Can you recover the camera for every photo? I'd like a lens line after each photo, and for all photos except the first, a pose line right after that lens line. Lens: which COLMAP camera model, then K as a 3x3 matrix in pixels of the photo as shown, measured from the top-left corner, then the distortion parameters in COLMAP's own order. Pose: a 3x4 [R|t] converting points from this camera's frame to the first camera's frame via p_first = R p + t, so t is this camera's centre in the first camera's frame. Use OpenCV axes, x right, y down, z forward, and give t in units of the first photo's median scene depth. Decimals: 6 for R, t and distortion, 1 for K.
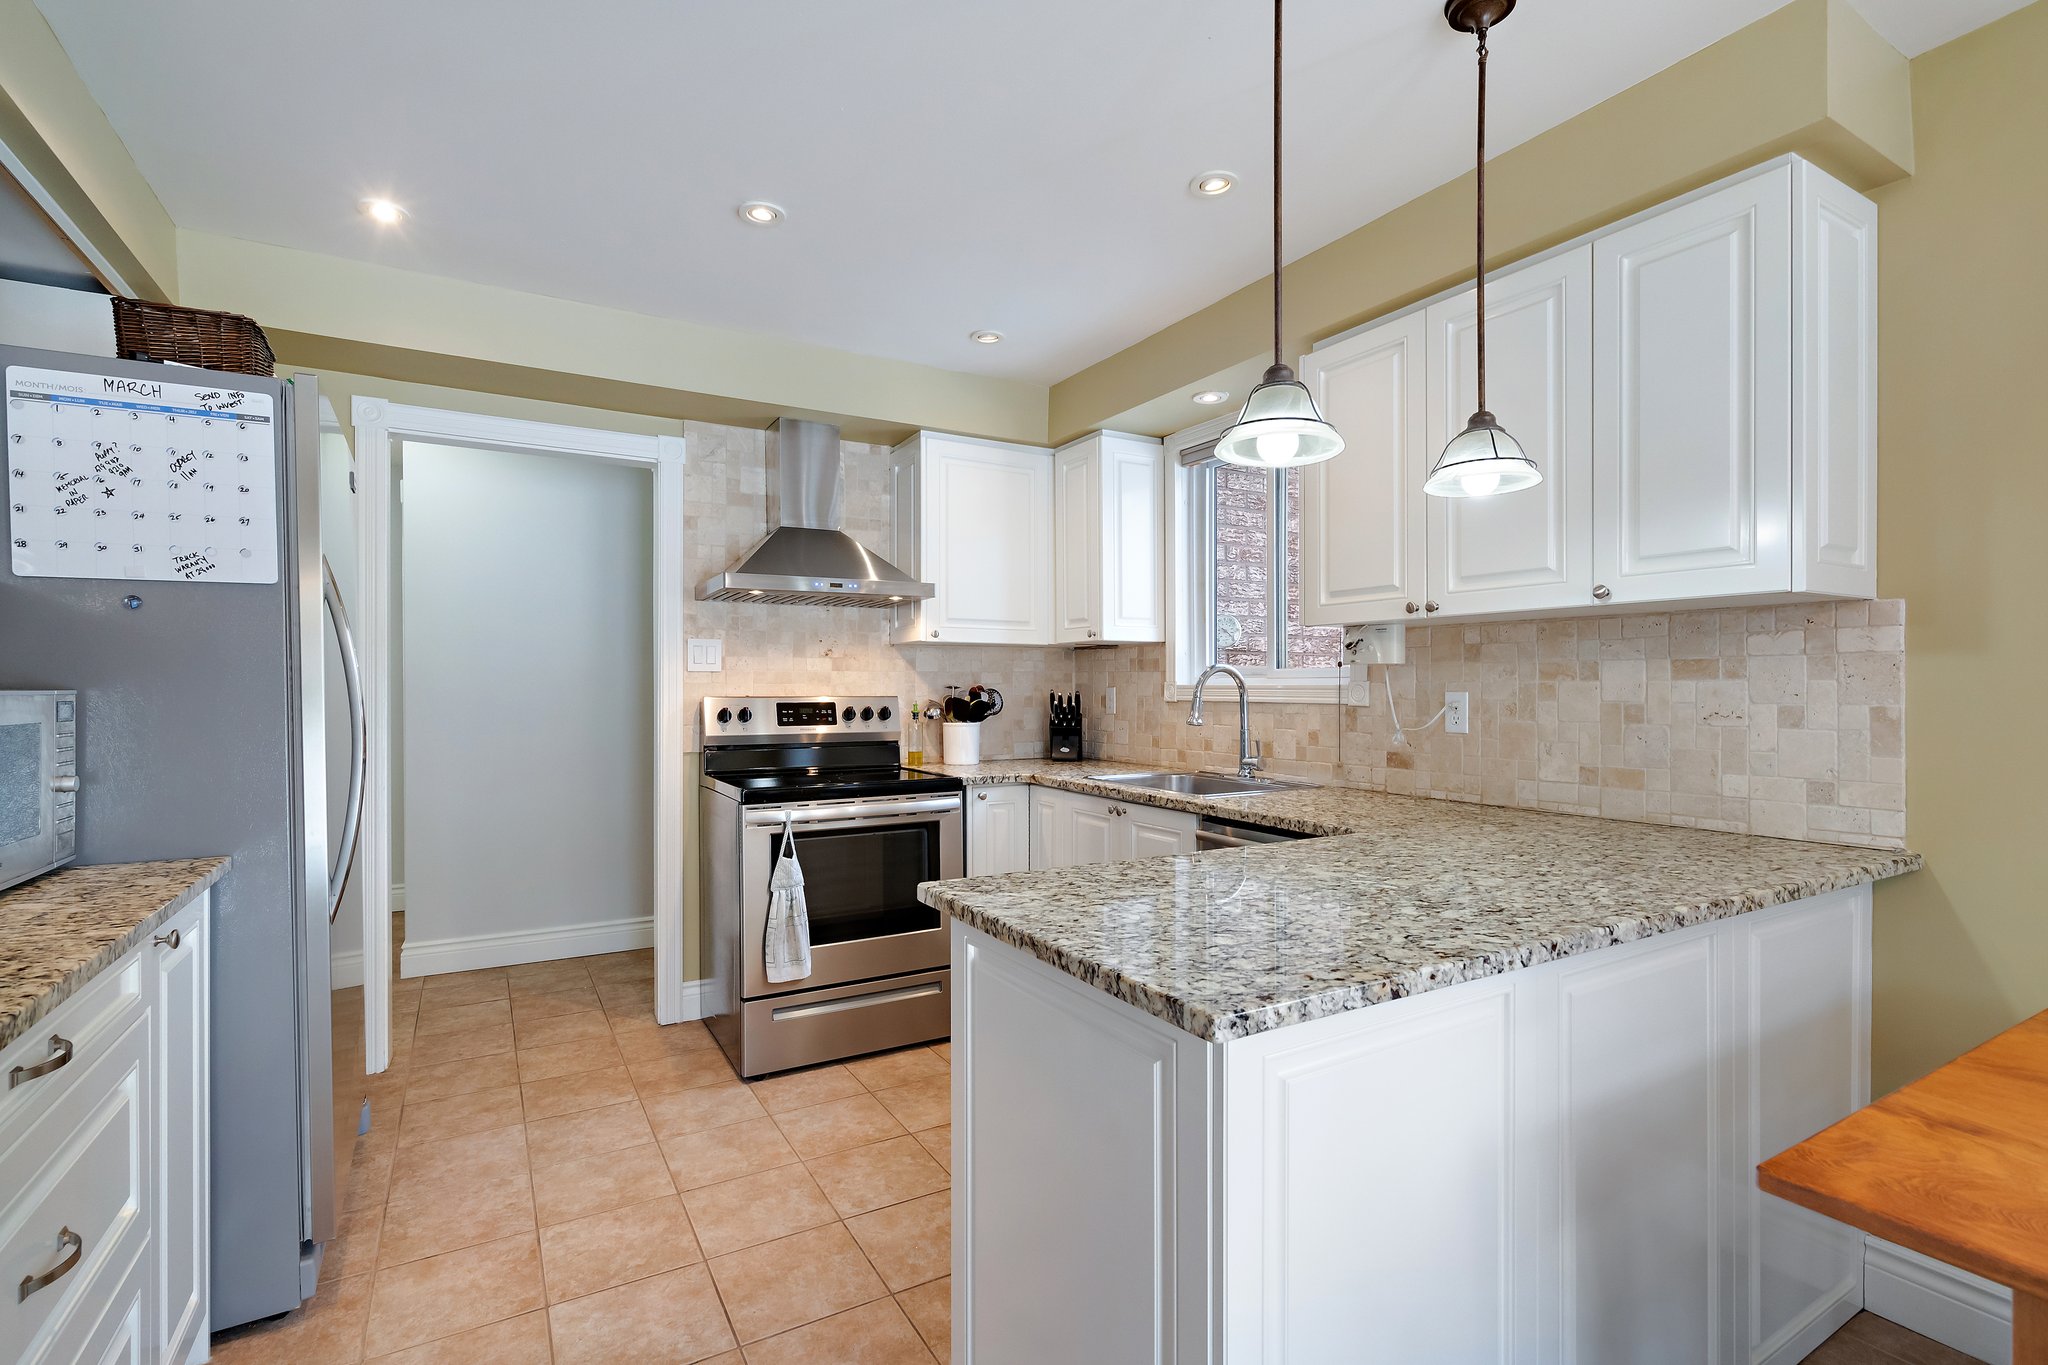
lens RADIAL K [[927.8, 0, 1016.1], [0, 927.8, 675.6], [0, 0, 1]] dist [-0.004615, 0.000853]
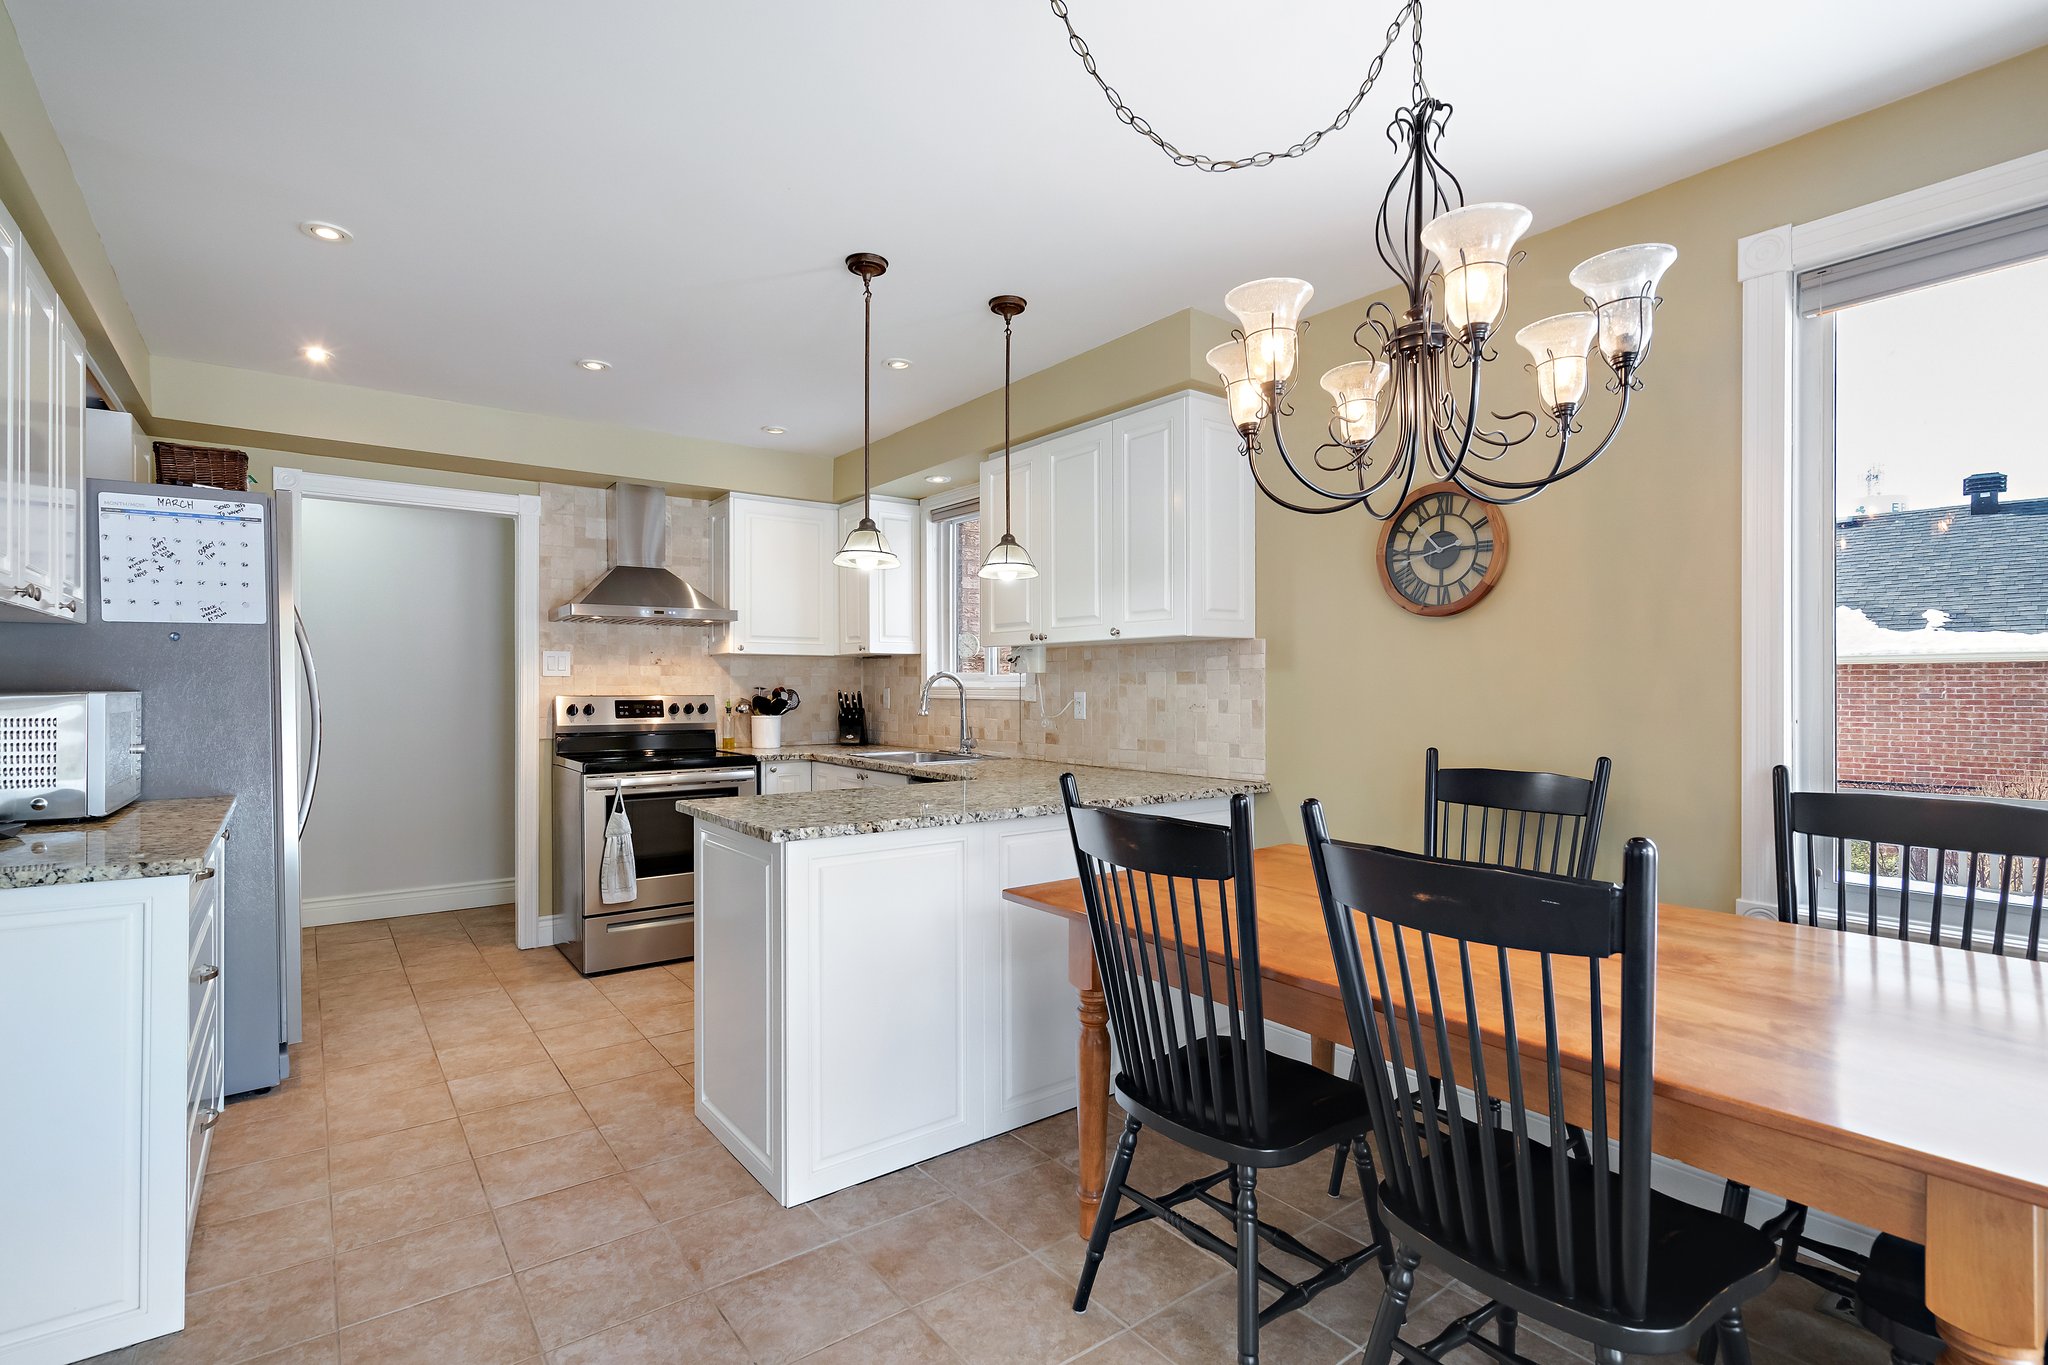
lens RADIAL K [[927.8, 0, 1006.4], [0, 927.8, 676.8], [0, 0, 1]] dist [-0.004615, 0.000853]
pose [[0.993087, 0.001180, 0.117379, 0.158641], [-0.001412, 0.999997, 0.001892, -0.008043], [-0.117376, -0.002044, 0.993085, -0.419019]]
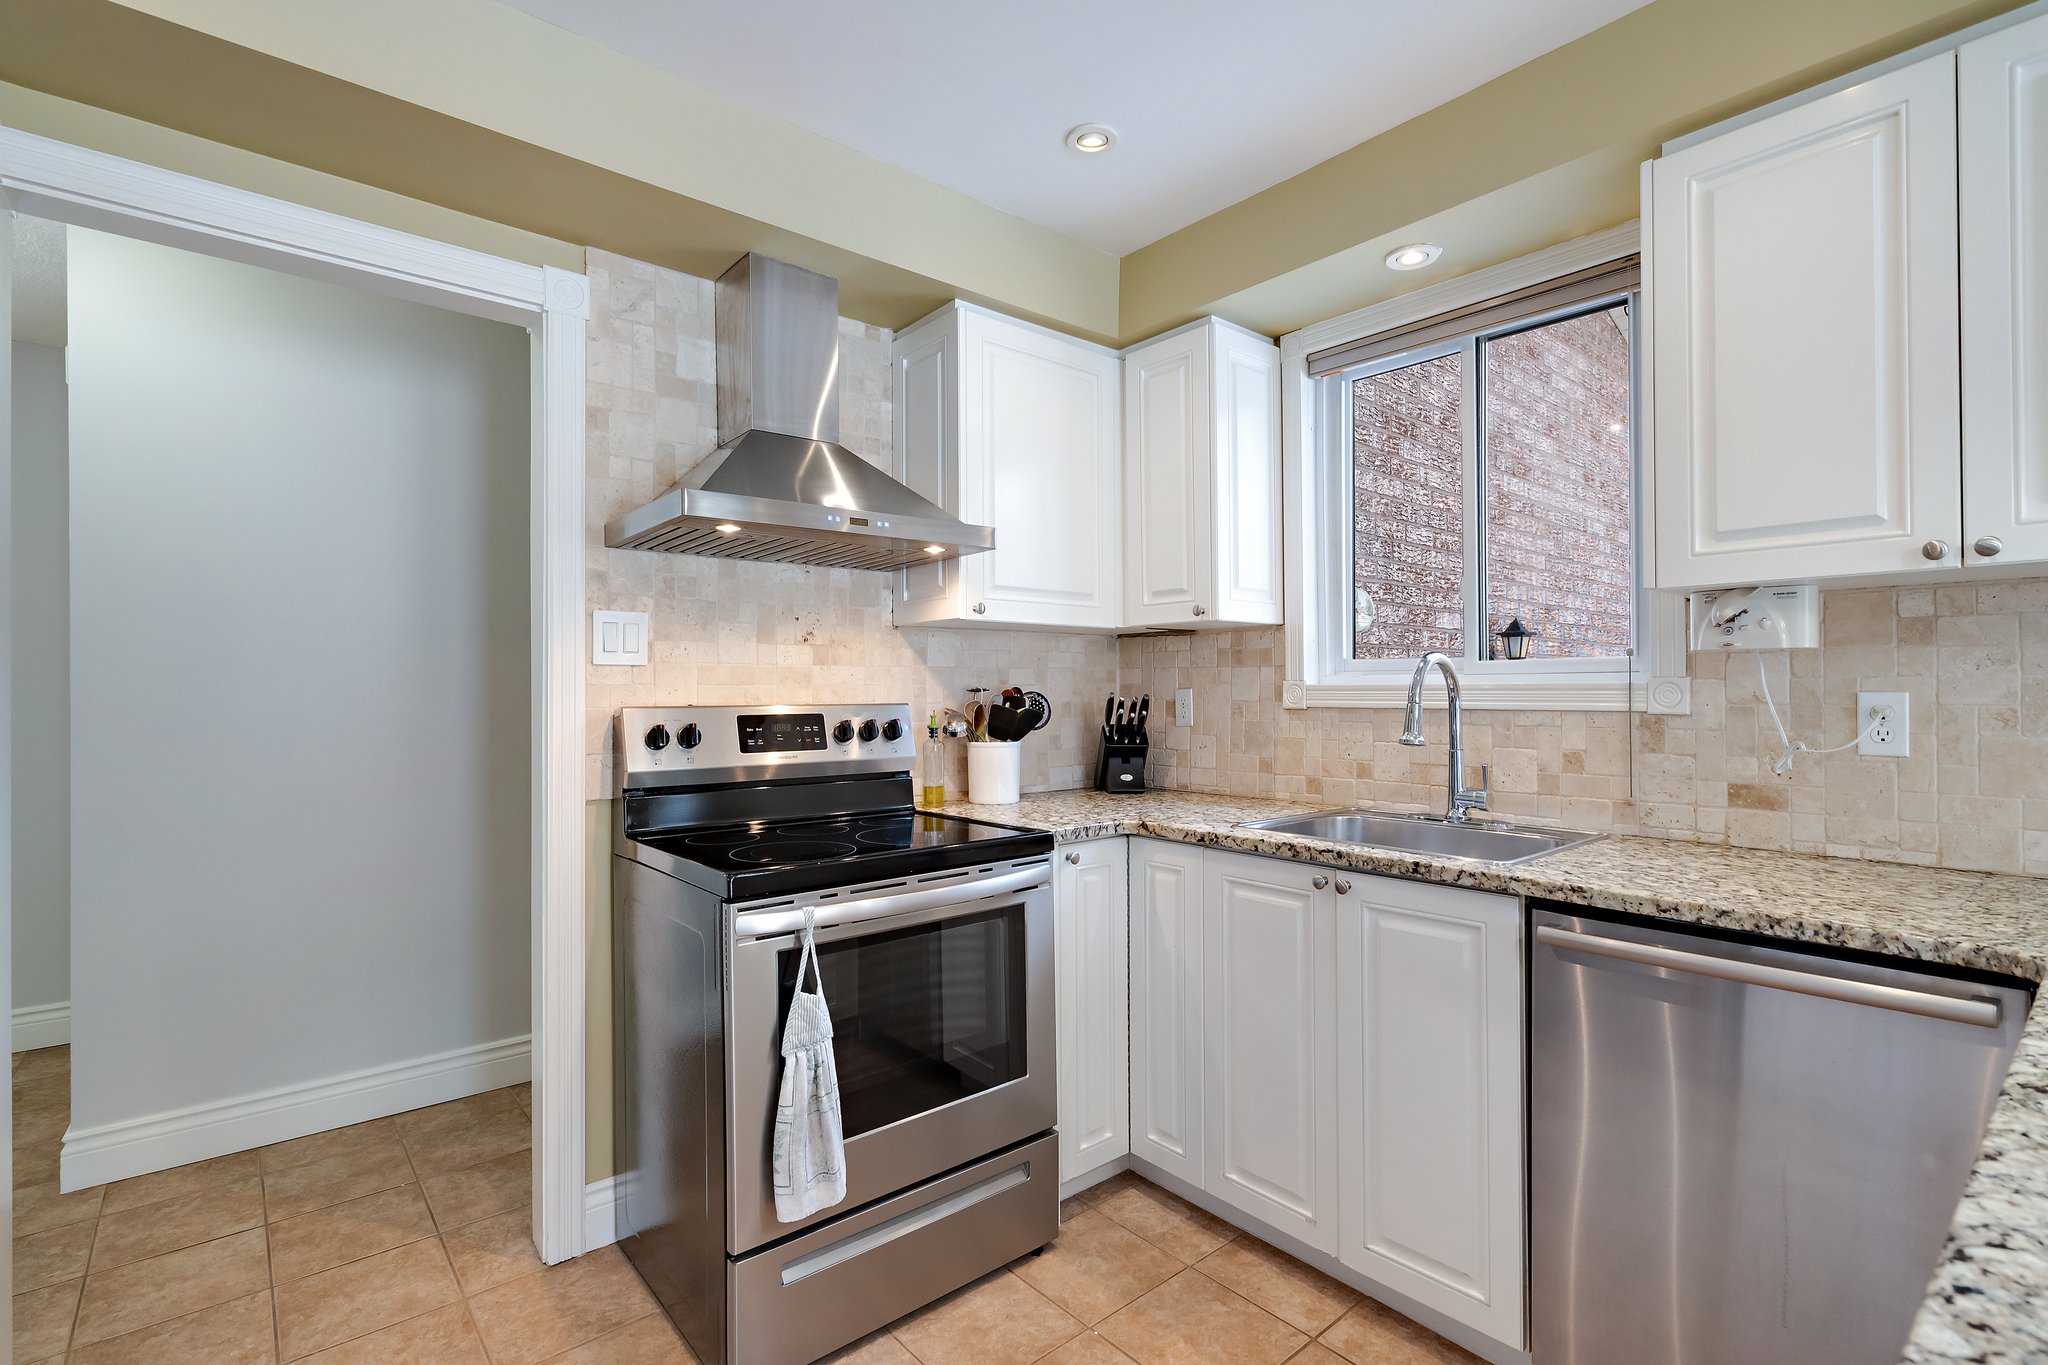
lens RADIAL K [[927.8, 0, 971.8], [0, 927.8, 673.6], [0, 0, 1]] dist [-0.004615, 0.000853]
pose [[0.988996, -0.001725, 0.147934, -0.229794], [0.002681, 0.999977, -0.006262, 0.006463], [-0.147920, 0.006589, 0.988977, 0.424683]]
